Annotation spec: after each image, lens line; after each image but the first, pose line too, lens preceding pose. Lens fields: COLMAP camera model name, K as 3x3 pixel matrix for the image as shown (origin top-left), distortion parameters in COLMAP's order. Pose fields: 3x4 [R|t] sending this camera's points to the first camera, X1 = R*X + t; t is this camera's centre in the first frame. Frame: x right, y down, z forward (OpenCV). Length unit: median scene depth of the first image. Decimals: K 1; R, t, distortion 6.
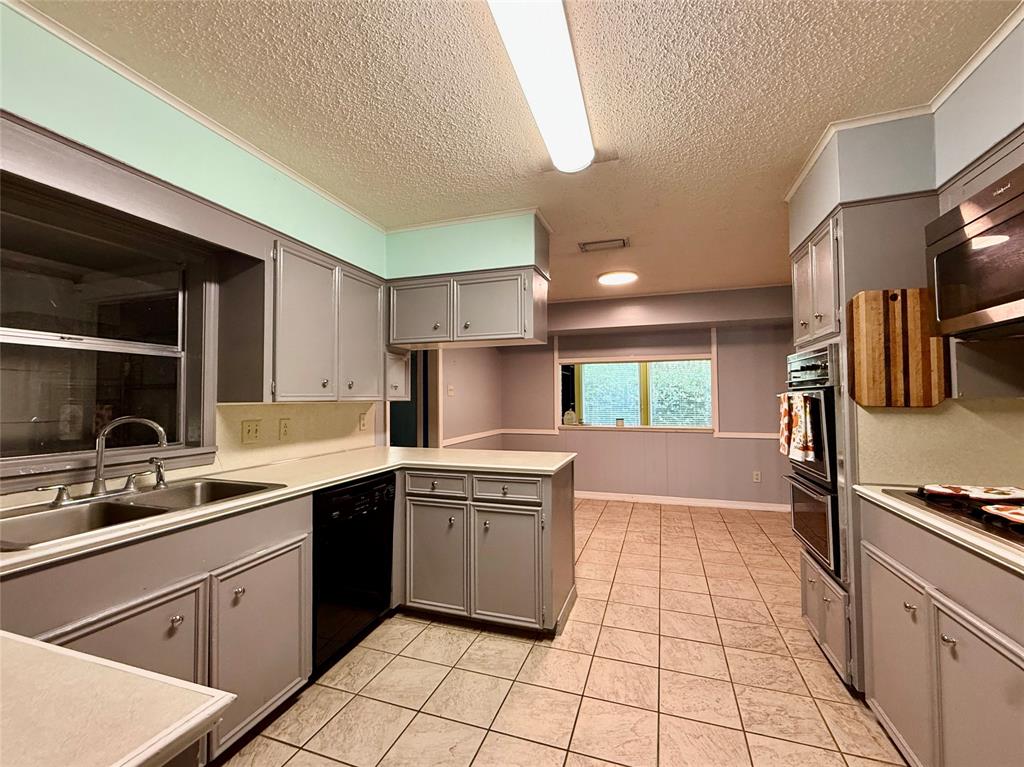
lens RADIAL K [[406.7, 0, 519.0], [0, 406.7, 384.7], [0, 0, 1]] dist [-0.001928, 0.000213]
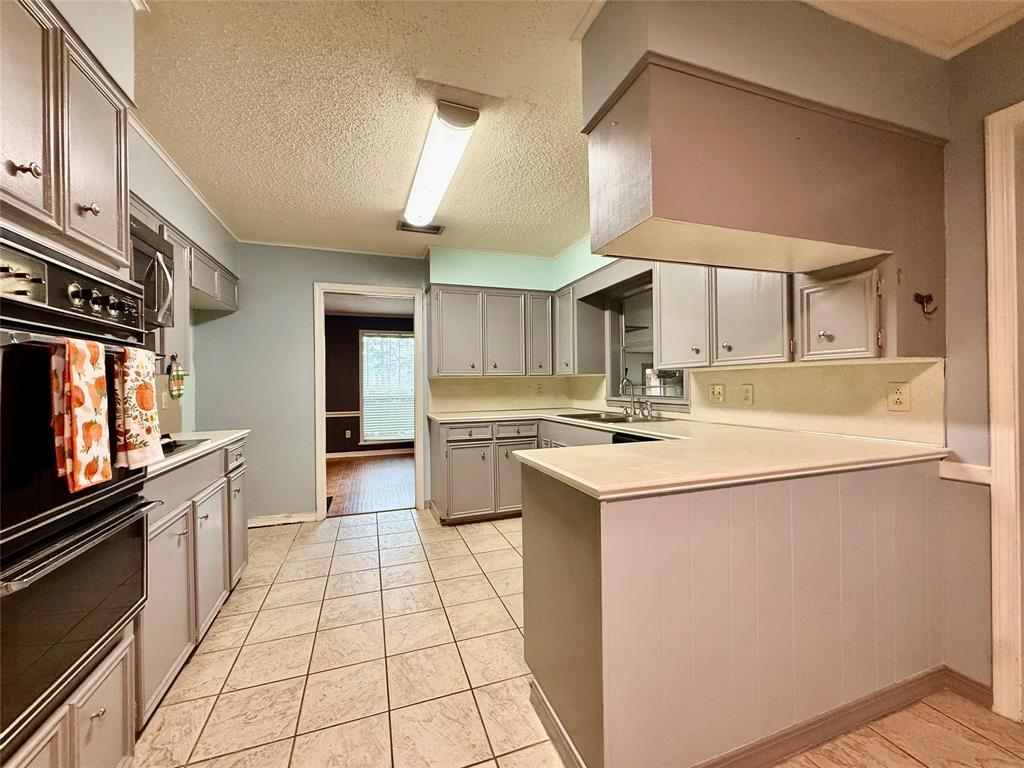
lens RADIAL K [[406.7, 0, 515.6], [0, 406.7, 385.0], [0, 0, 1]] dist [-0.001928, 0.000213]
pose [[-0.775615, 0.018516, -0.630935, 0.624397], [0.042622, 0.998825, -0.023084, 0.102256], [0.629766, -0.044796, -0.775492, 1.749687]]
